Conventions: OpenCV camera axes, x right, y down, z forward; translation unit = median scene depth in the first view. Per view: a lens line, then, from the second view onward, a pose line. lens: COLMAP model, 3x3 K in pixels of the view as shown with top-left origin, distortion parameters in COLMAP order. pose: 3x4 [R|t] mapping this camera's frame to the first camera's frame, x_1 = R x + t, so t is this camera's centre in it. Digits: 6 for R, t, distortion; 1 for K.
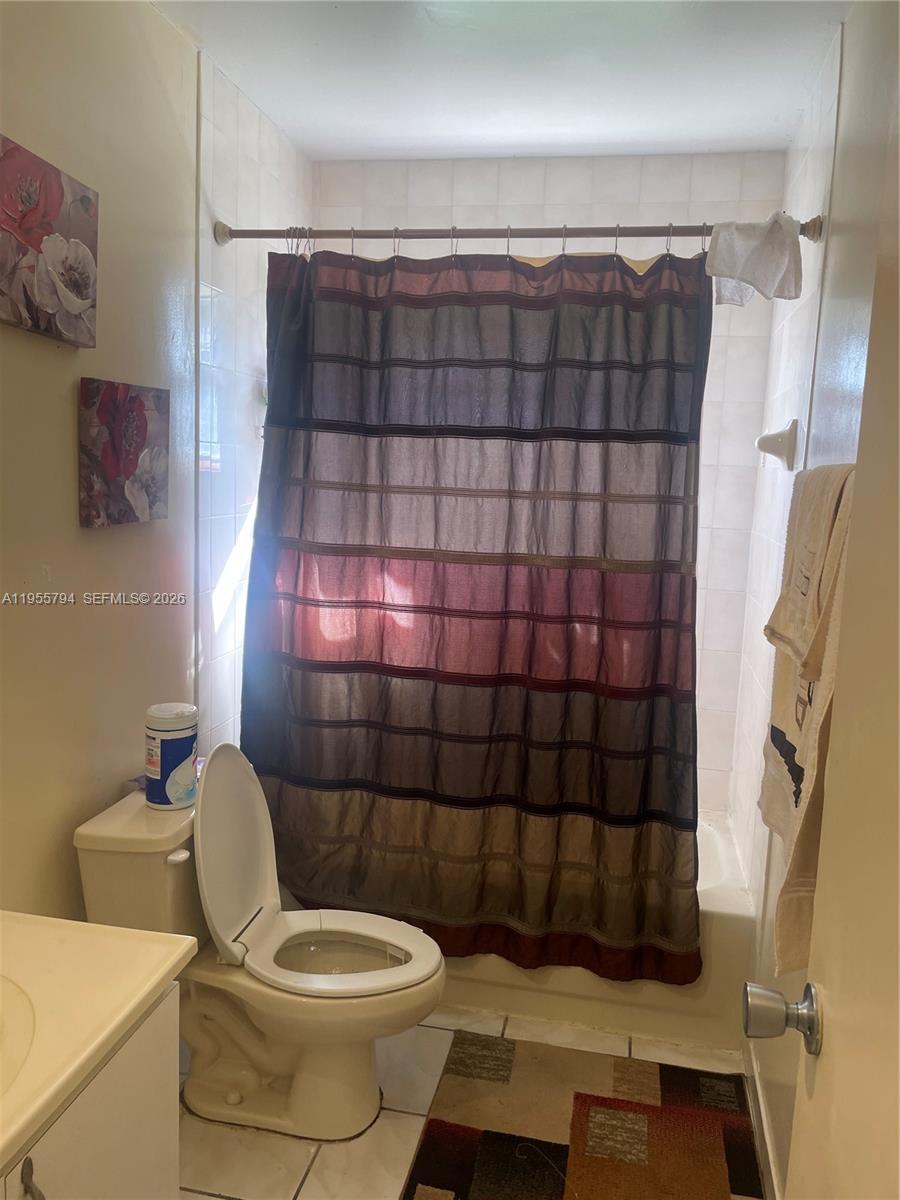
lens RADIAL K [[905.1, 0, 458.6], [0, 905.1, 587.9], [0, 0, 1]] dist [0.086201, -0.113944]
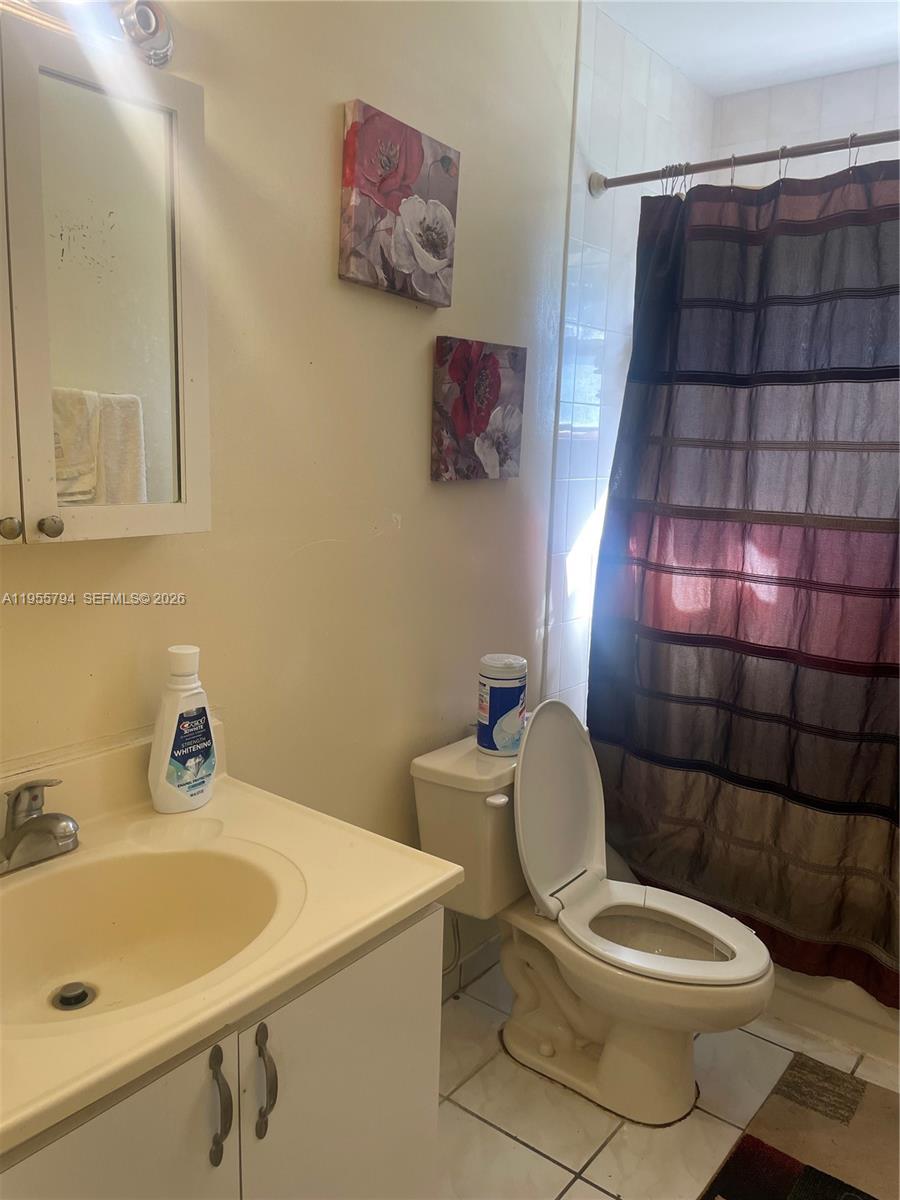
lens RADIAL K [[905.1, 0, 452.1], [0, 905.1, 611.4], [0, 0, 1]] dist [0.086201, -0.113944]
pose [[0.887772, 0.065529, -0.455596, 0.081280], [-0.050505, 0.997706, 0.045088, 0.030050], [0.457505, -0.017018, 0.889044, 0.056972]]
